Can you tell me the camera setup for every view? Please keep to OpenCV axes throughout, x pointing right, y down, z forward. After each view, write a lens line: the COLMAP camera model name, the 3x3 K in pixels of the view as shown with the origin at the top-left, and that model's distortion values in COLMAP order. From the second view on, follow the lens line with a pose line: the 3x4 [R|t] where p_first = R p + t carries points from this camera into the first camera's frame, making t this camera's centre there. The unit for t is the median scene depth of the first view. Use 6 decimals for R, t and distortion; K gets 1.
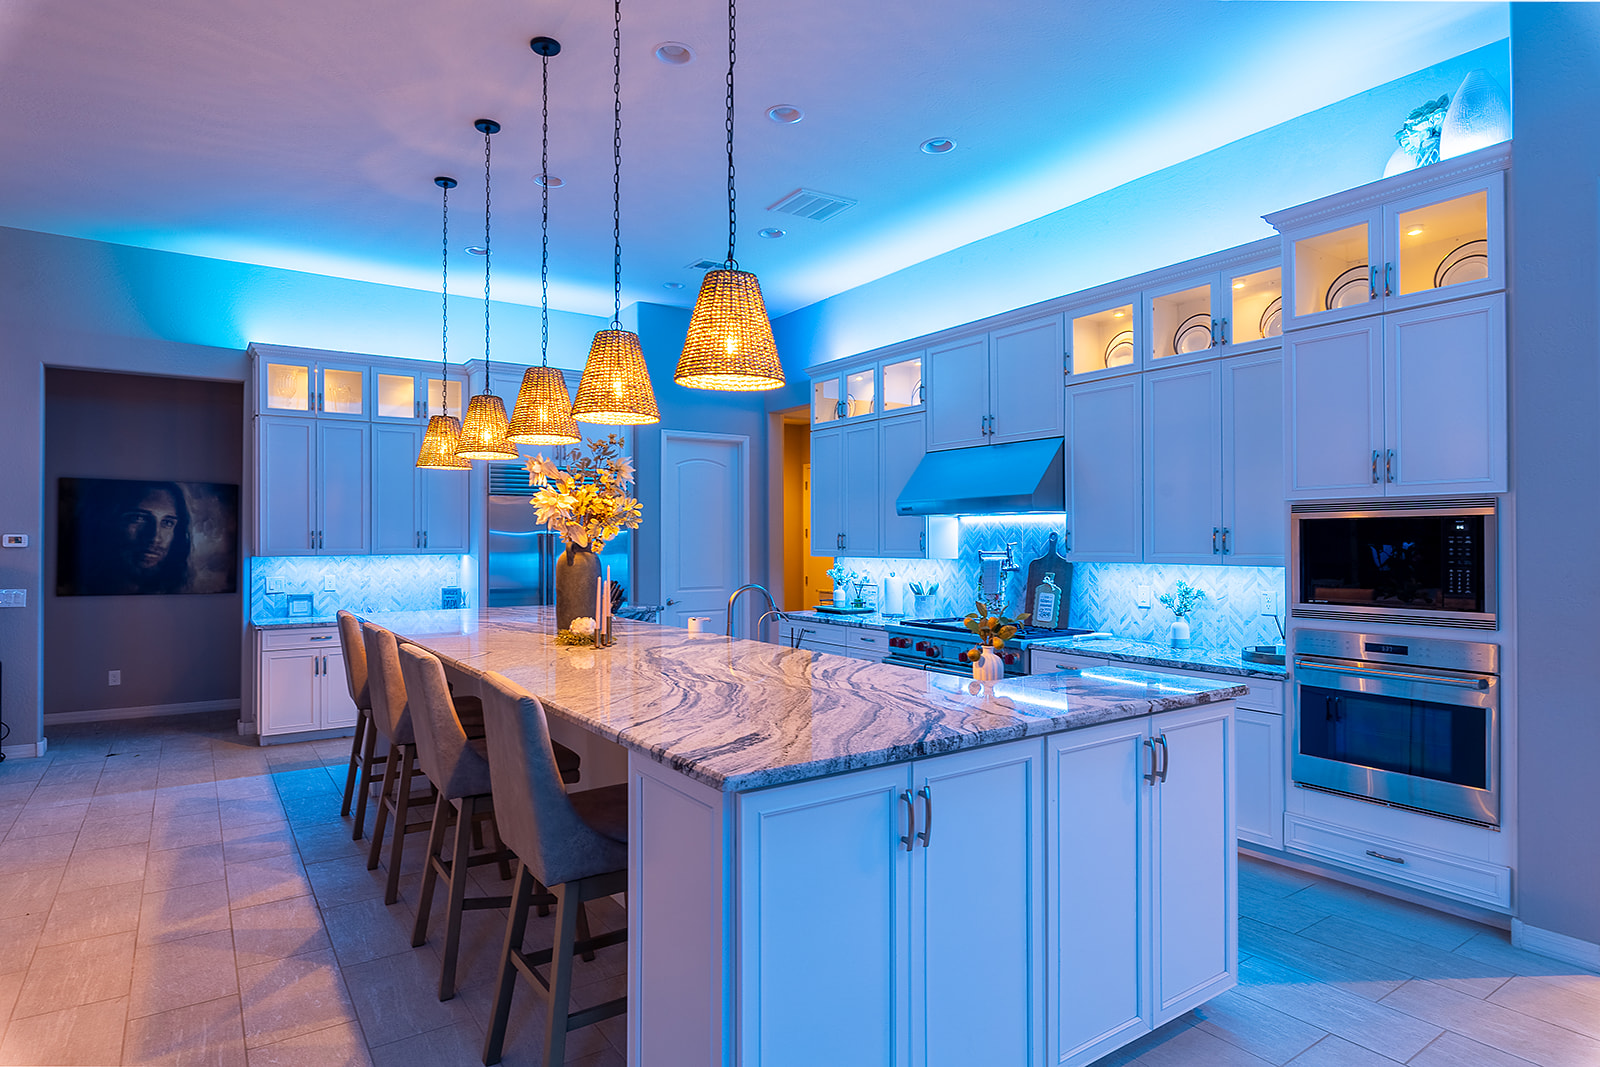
lens RADIAL K [[884.7, 0, 800.9], [0, 884.7, 533.4], [0, 0, 1]] dist [0.000029, -0.000092]
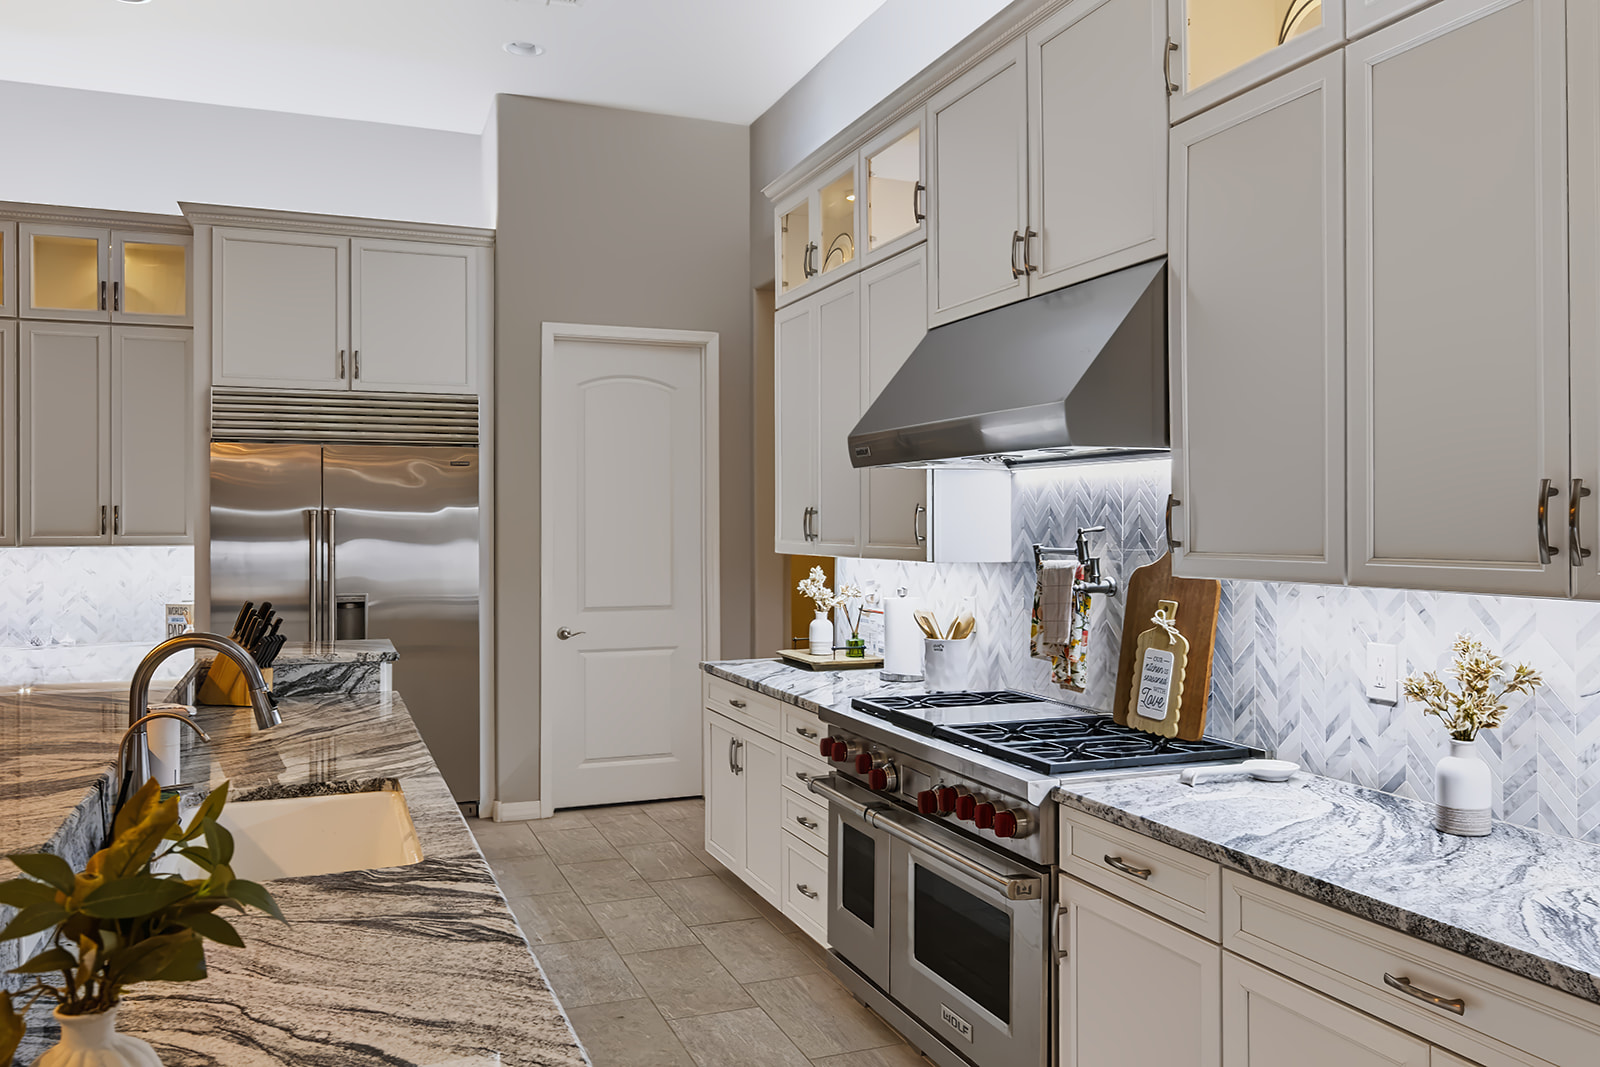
lens RADIAL K [[1221.0, 0, 805.3], [0, 1221.0, 508.0], [0, 0, 1]] dist [0.001751, -0.000709]
pose [[0.974726, -0.001482, -0.223398, 0.243963], [0.000226, 0.999984, -0.005647, 0.004796], [0.223402, 0.005454, 0.974711, 0.408482]]
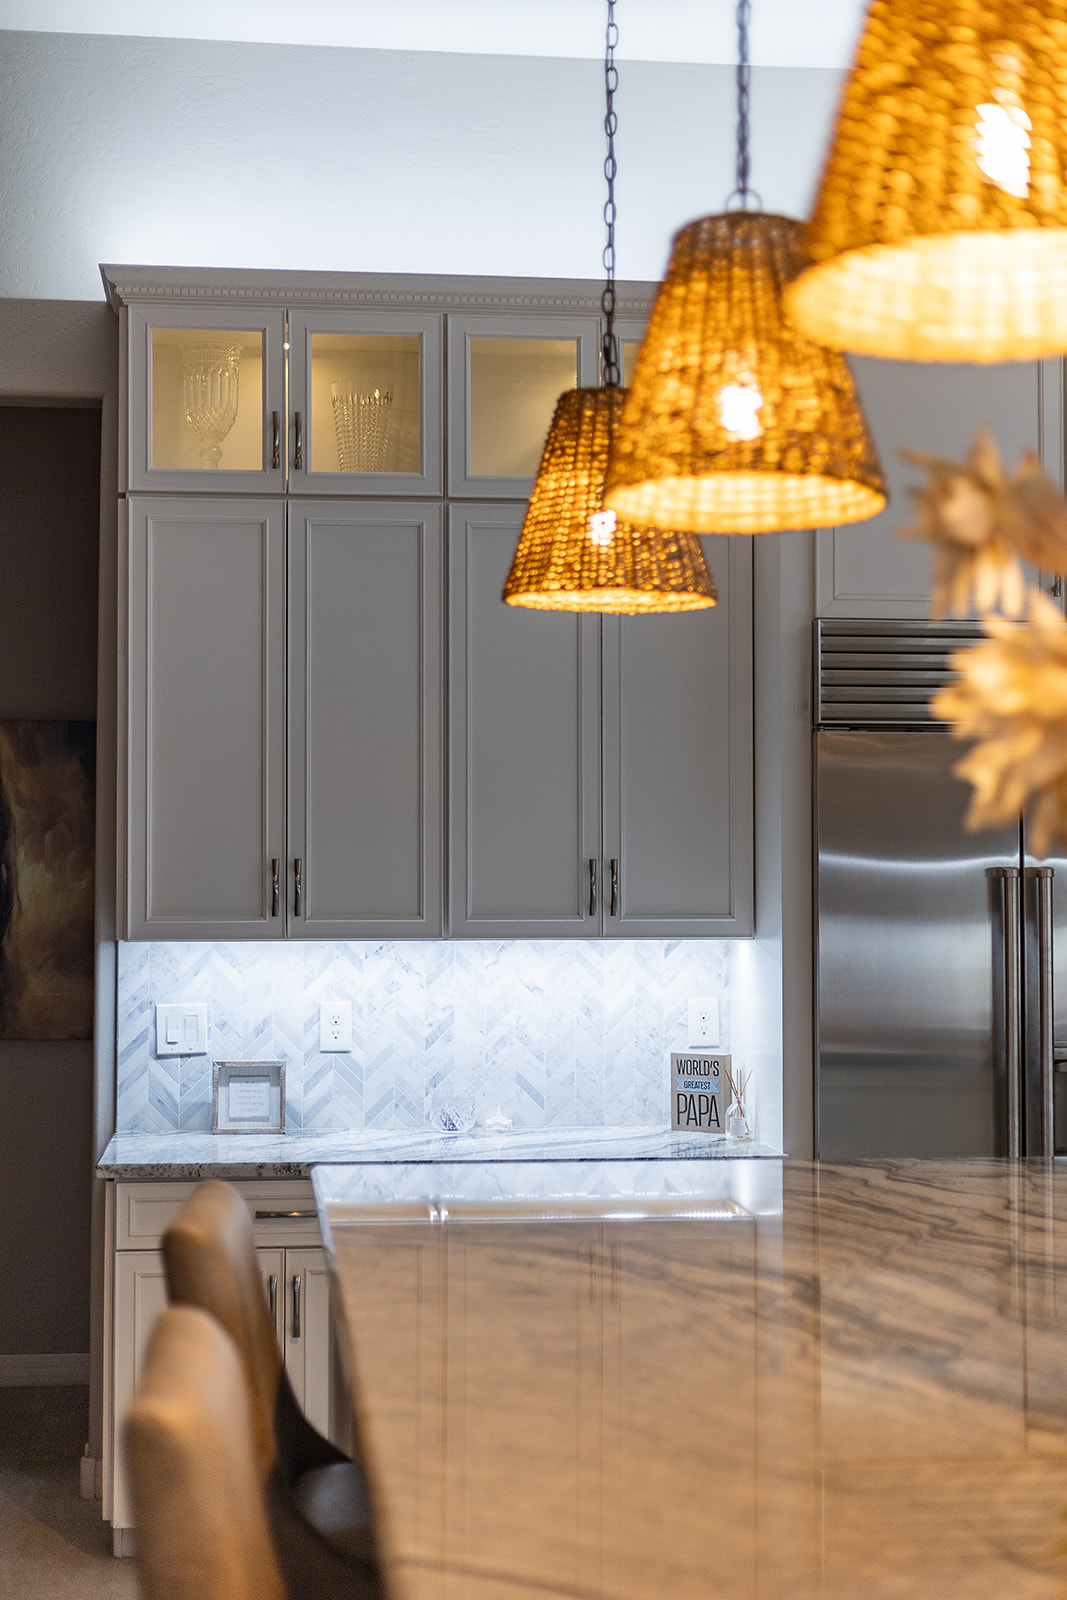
lens RADIAL K [[2319.2, 0, 531.7], [0, 2319.2, 805.2], [0, 0, 1]] dist [0.014473, 0.000000]
pose [[0.884019, -0.012113, -0.467293, -0.112589], [0.001403, 0.999728, -0.023261, -0.002987], [0.467448, 0.019908, 0.883796, 0.388859]]
